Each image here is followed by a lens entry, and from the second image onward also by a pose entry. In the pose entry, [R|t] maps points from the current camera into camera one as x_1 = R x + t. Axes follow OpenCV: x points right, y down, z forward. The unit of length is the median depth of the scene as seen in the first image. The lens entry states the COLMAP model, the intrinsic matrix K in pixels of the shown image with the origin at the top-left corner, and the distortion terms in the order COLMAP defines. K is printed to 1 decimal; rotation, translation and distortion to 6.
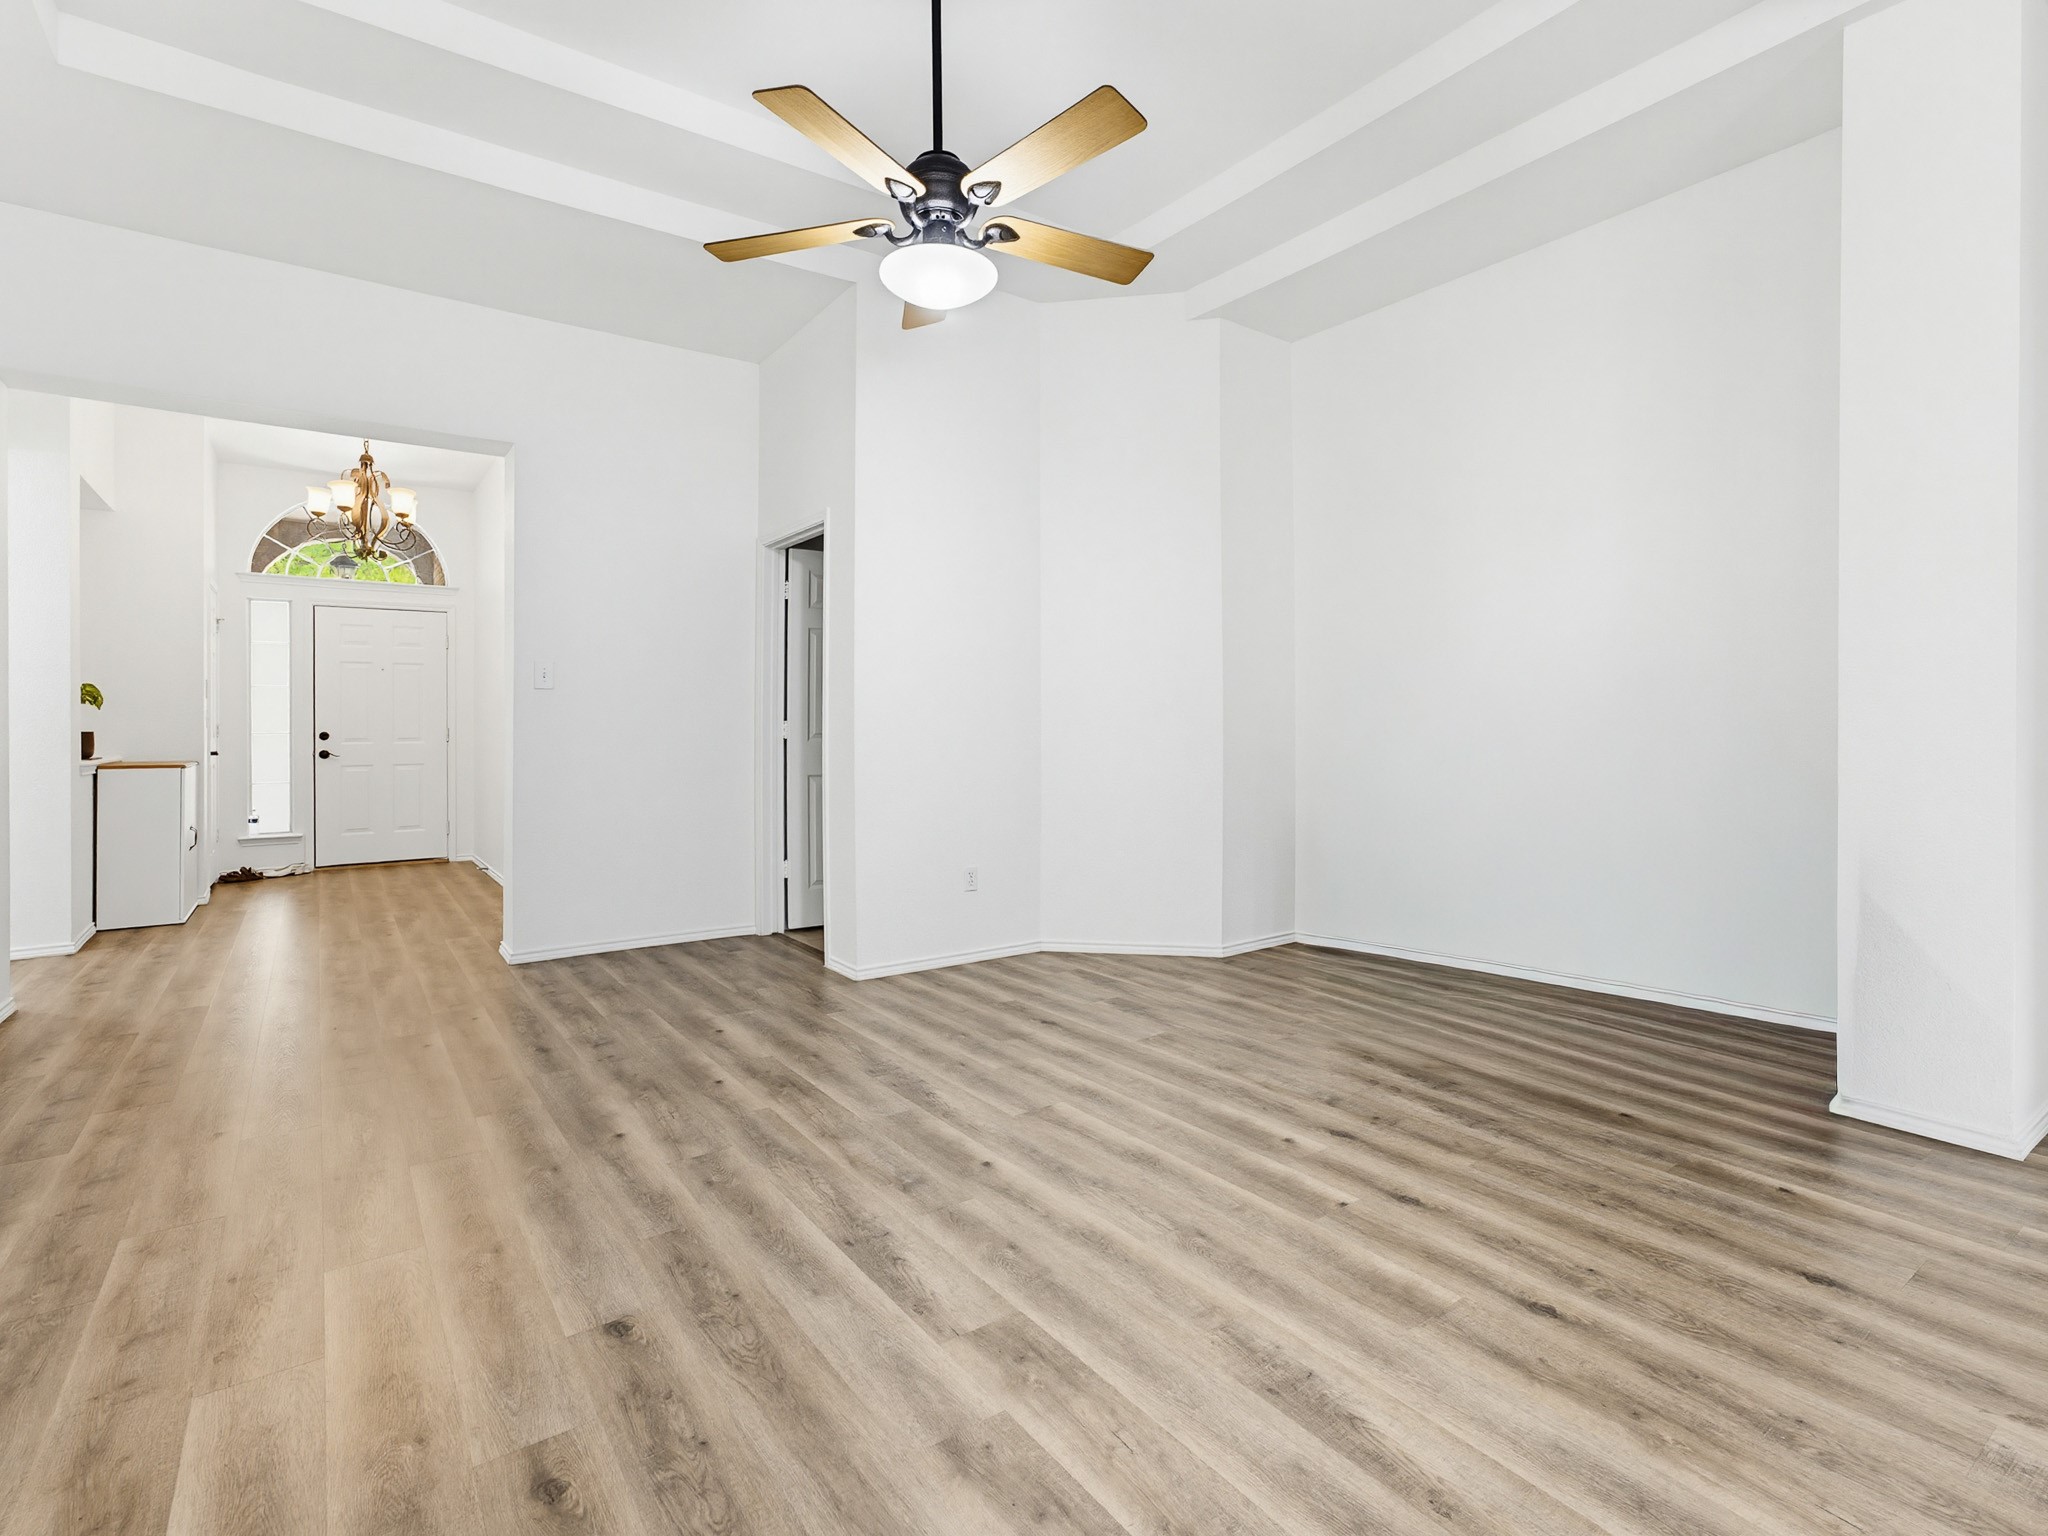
lens RADIAL K [[986.6, 0, 1026.9], [0, 986.6, 728.0], [0, 0, 1]] dist [-0.041148, 0.030068]
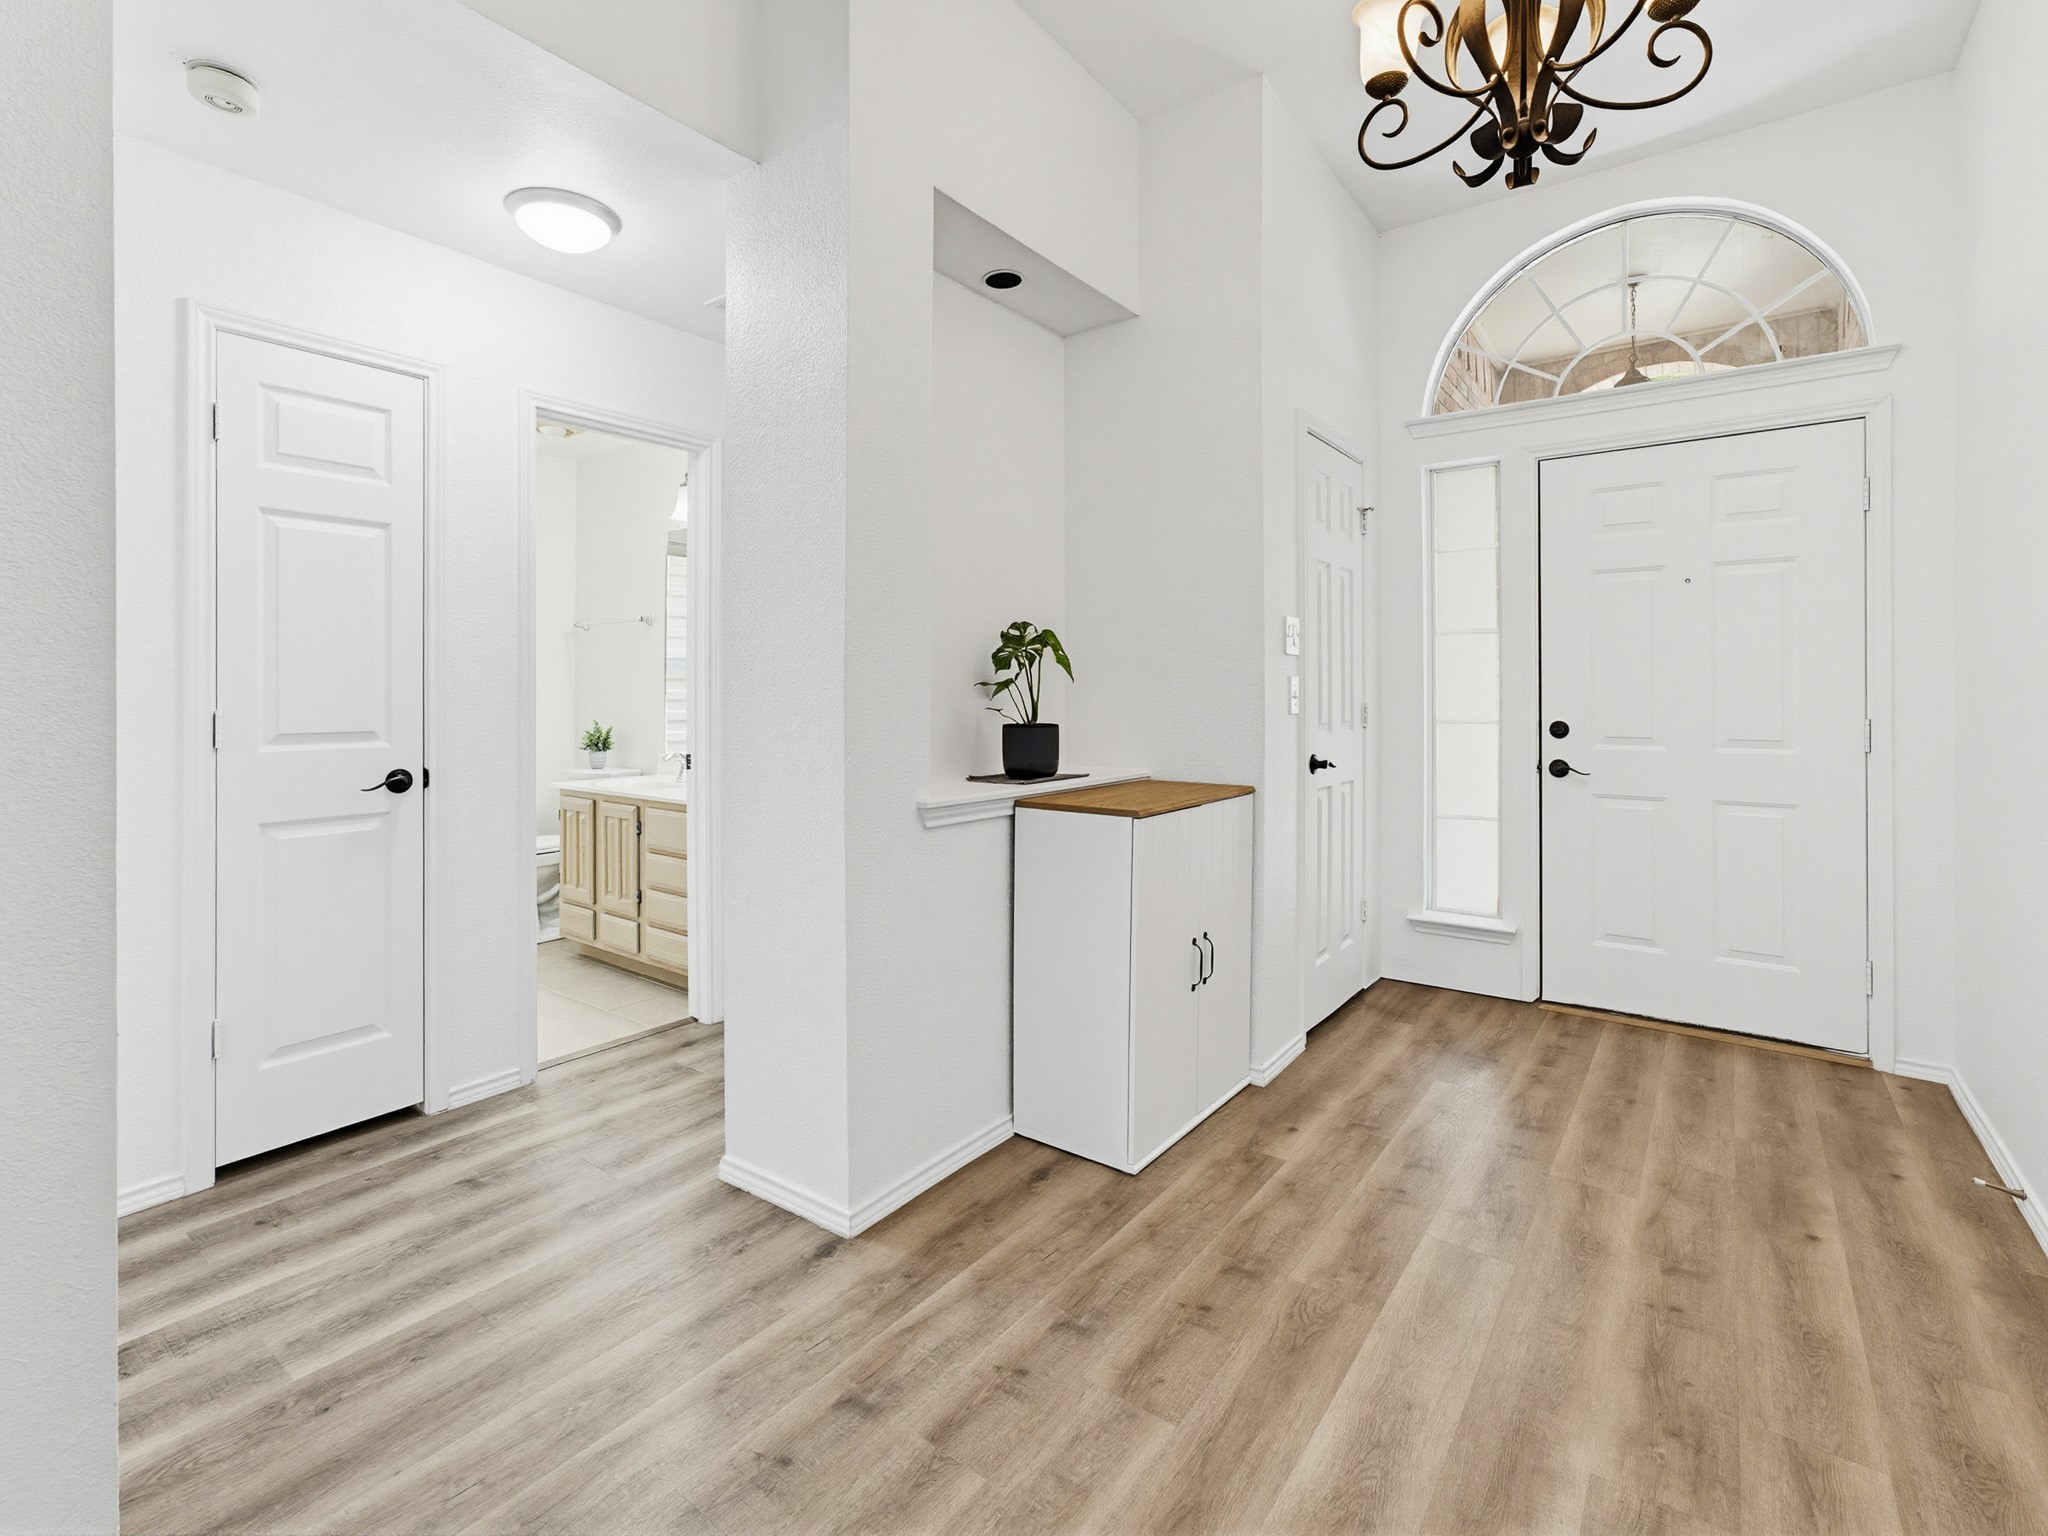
lens RADIAL K [[994.0, 0, 990.7], [0, 994.0, 695.8], [0, 0, 1]] dist [0.002717, 0.001155]
pose [[0.286178, -0.001841, -0.958175, -0.338631], [0.000120, 0.999998, -0.001885, -0.007655], [0.958177, 0.000424, 0.286177, 0.601671]]
